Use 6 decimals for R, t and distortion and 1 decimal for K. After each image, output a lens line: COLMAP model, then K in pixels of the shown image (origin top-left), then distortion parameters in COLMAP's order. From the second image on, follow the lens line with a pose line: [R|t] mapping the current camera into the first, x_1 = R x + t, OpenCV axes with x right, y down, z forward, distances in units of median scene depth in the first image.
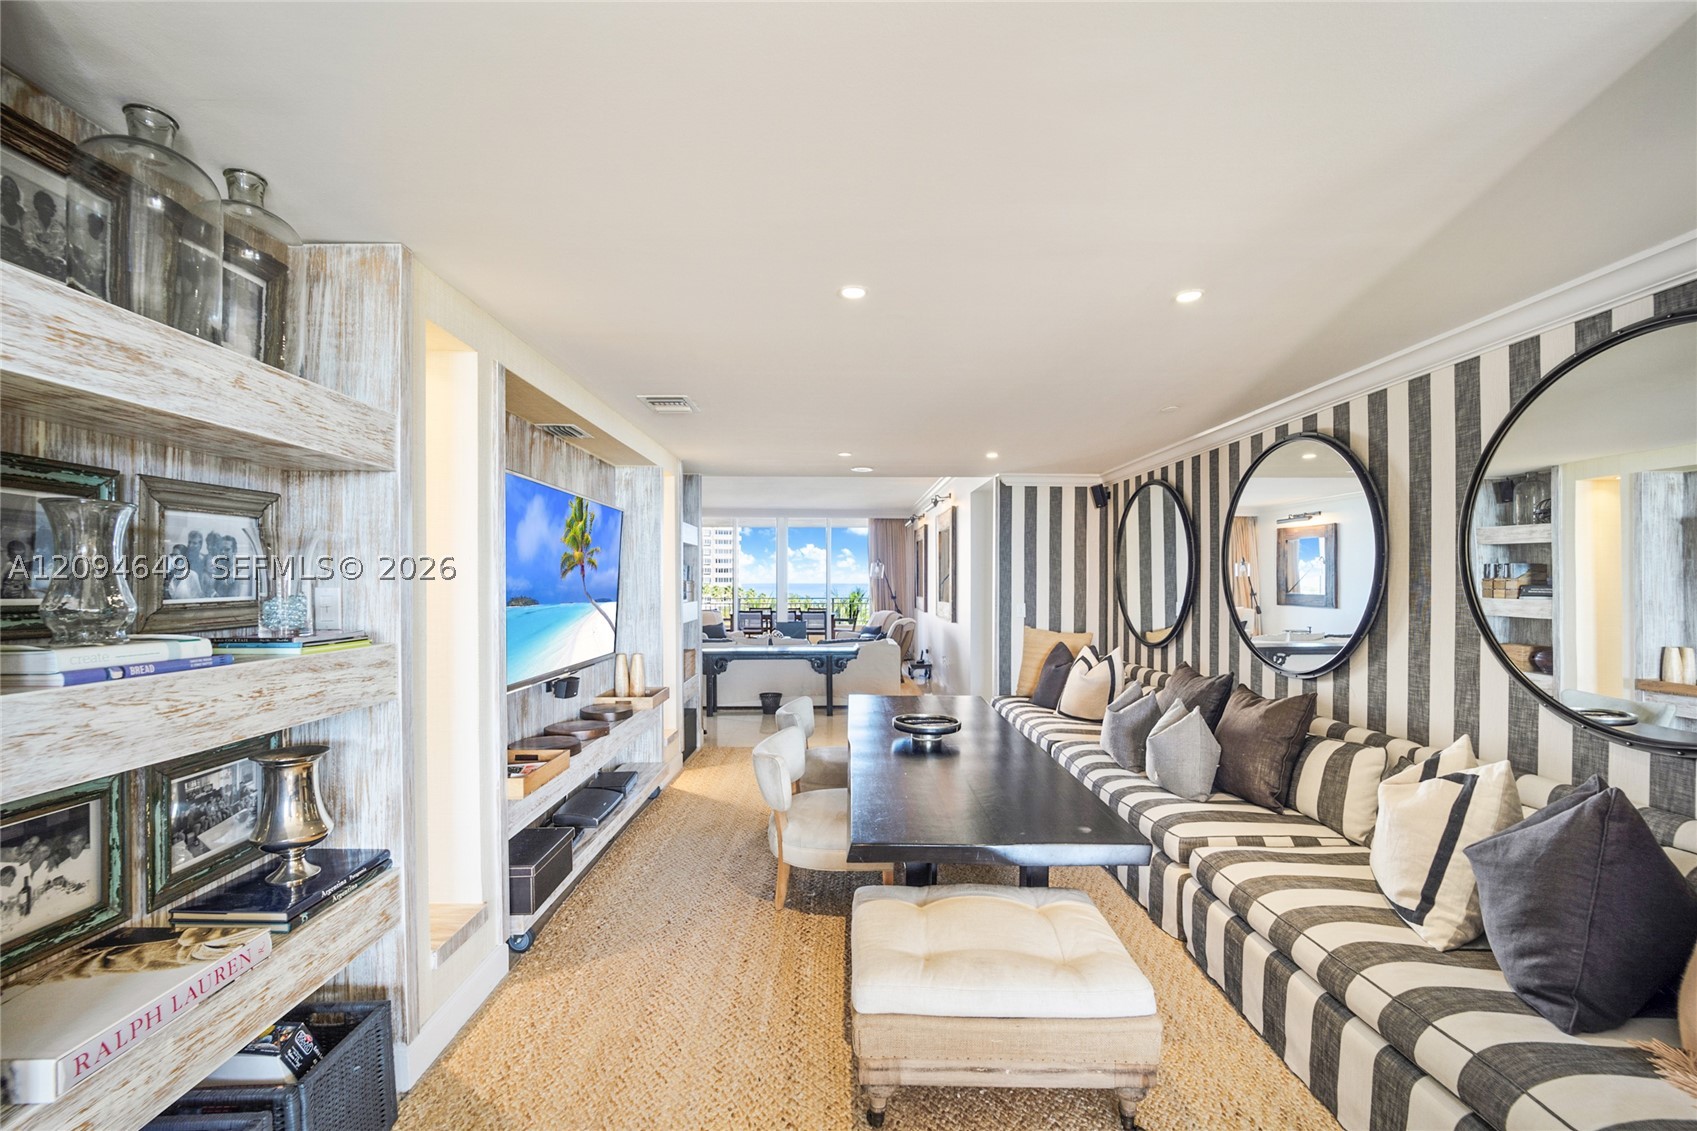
lens RADIAL K [[694.0, 0, 851.5], [0, 694.0, 584.0], [0, 0, 1]] dist [-0.023658, -0.000196]
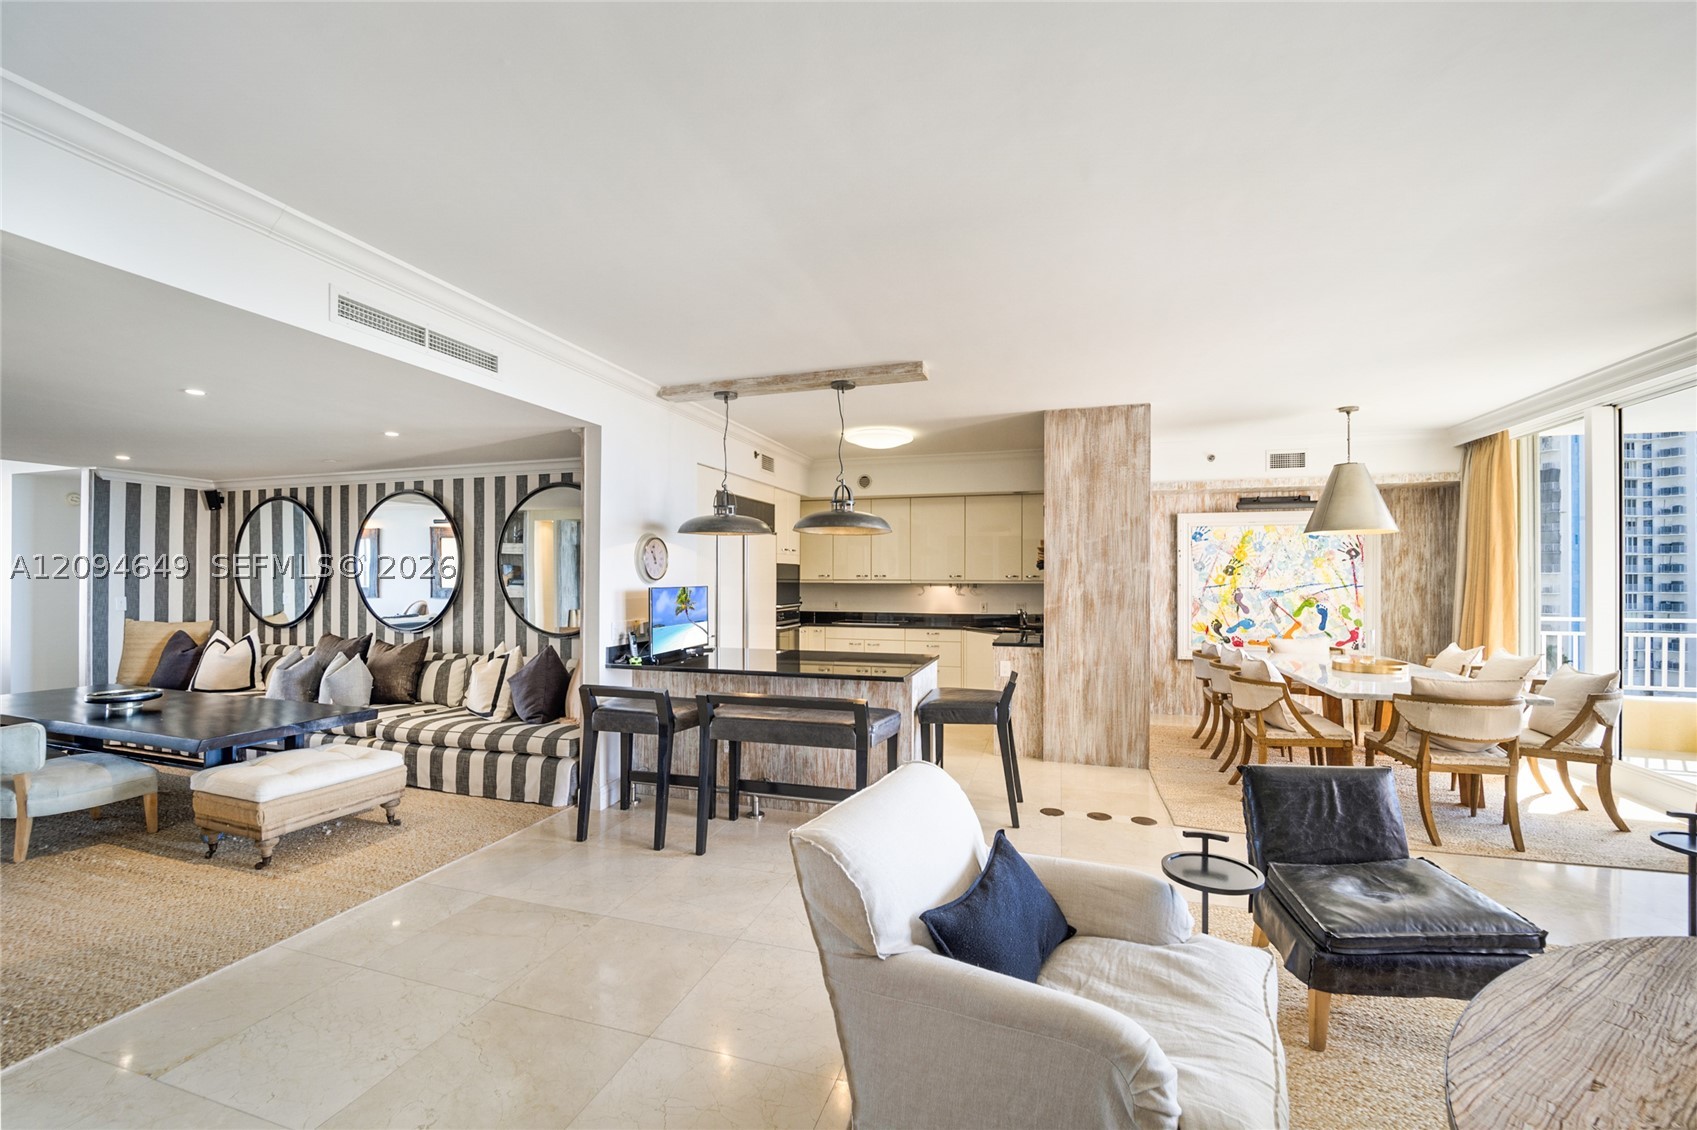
lens RADIAL K [[694.0, 0, 851.5], [0, 694.0, 583.5], [0, 0, 1]] dist [-0.023658, -0.000196]
pose [[0.307632, -0.006989, 0.951480, -0.735627], [-0.000081, 0.999973, 0.007371, 0.001838], [-0.951505, -0.002345, 0.307623, -0.653662]]
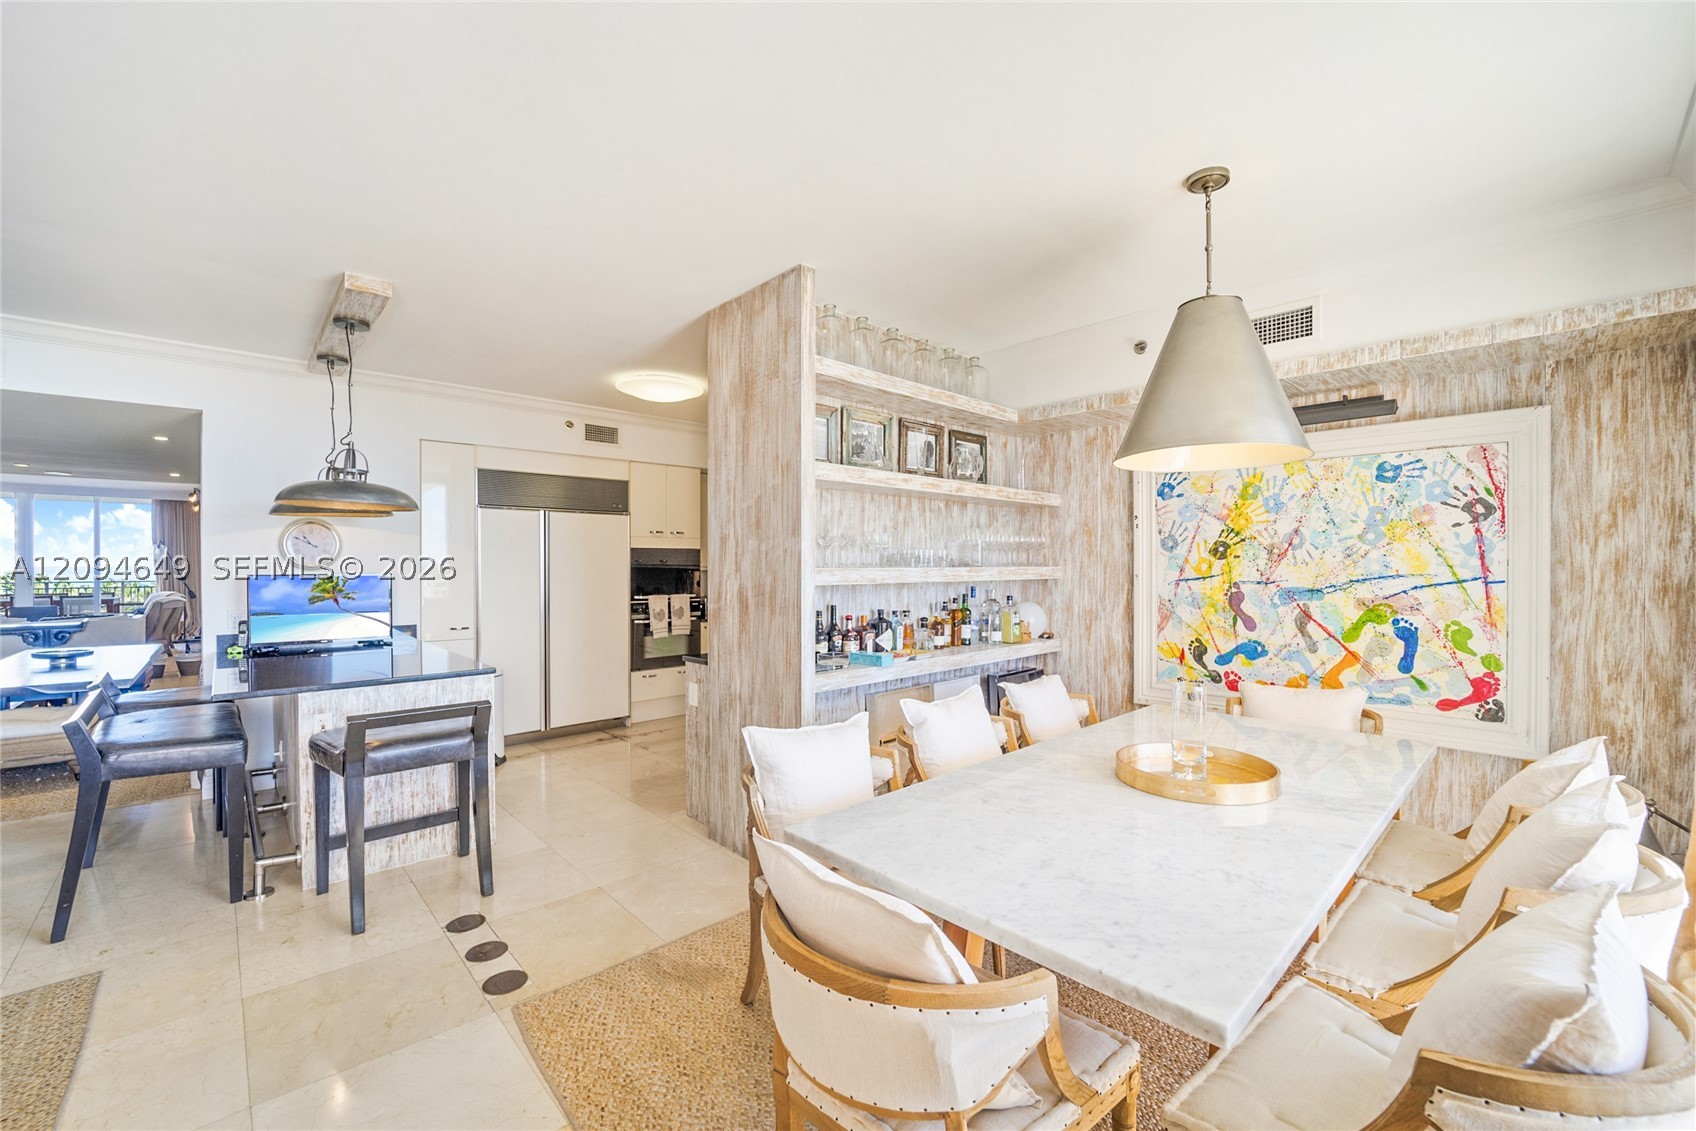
lens RADIAL K [[693.6, 0, 851.0], [0, 693.6, 584.0], [0, 0, 1]] dist [-0.023658, -0.000196]
pose [[0.741406, -0.017480, 0.670829, 0.510110], [0.000025, 0.999661, 0.026021, 0.004085], [-0.671057, -0.019275, 0.741155, -1.633186]]
